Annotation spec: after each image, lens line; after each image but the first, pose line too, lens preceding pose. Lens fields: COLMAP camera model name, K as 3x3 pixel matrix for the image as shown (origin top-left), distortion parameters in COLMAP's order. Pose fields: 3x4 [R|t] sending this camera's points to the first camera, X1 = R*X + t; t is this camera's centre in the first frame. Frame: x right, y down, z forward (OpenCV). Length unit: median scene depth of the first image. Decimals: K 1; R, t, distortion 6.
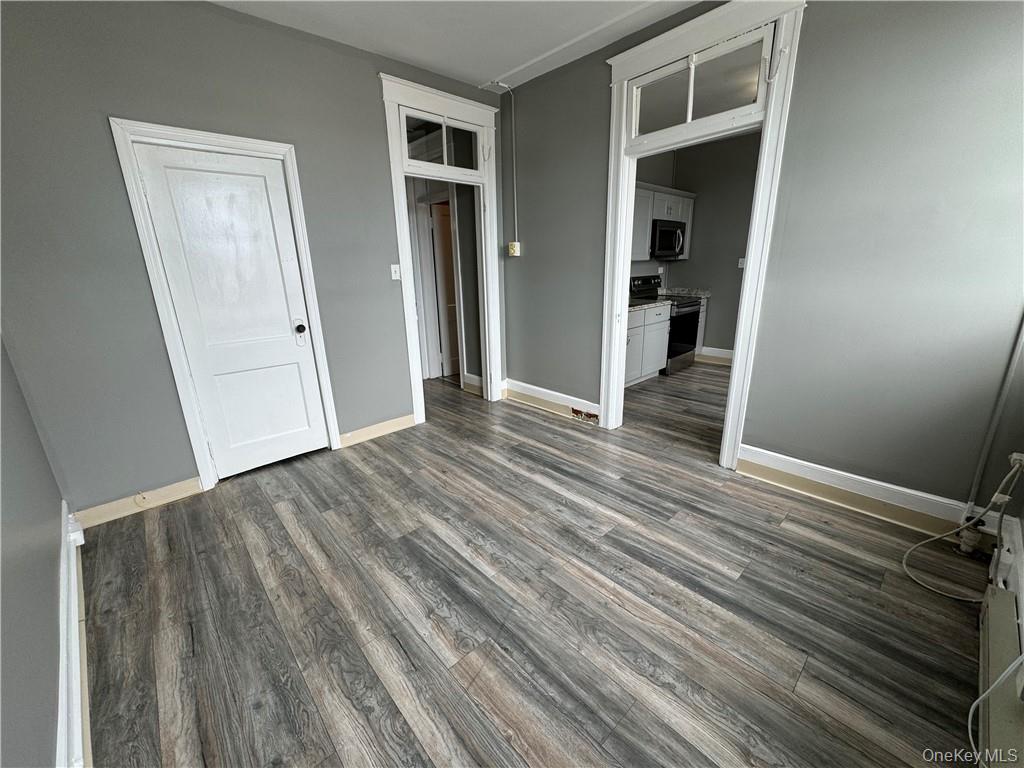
lens RADIAL K [[408.5, 0, 511.8], [0, 408.5, 383.2], [0, 0, 1]] dist [-0.002891, 0.000534]
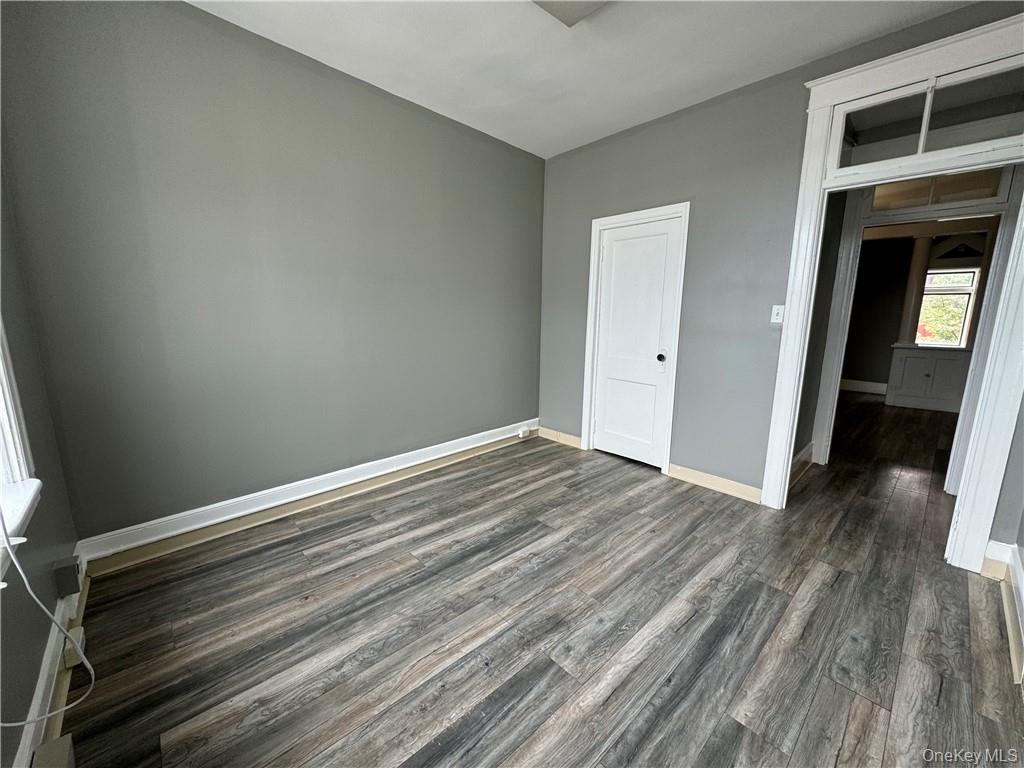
lens RADIAL K [[408.5, 0, 511.8], [0, 408.5, 383.2], [0, 0, 1]] dist [-0.002891, 0.000534]
pose [[0.004248, 0.197212, -0.980352, 0.797154], [-0.292851, 0.937624, 0.187348, -0.201252], [0.956149, 0.286301, 0.061737, 0.692663]]
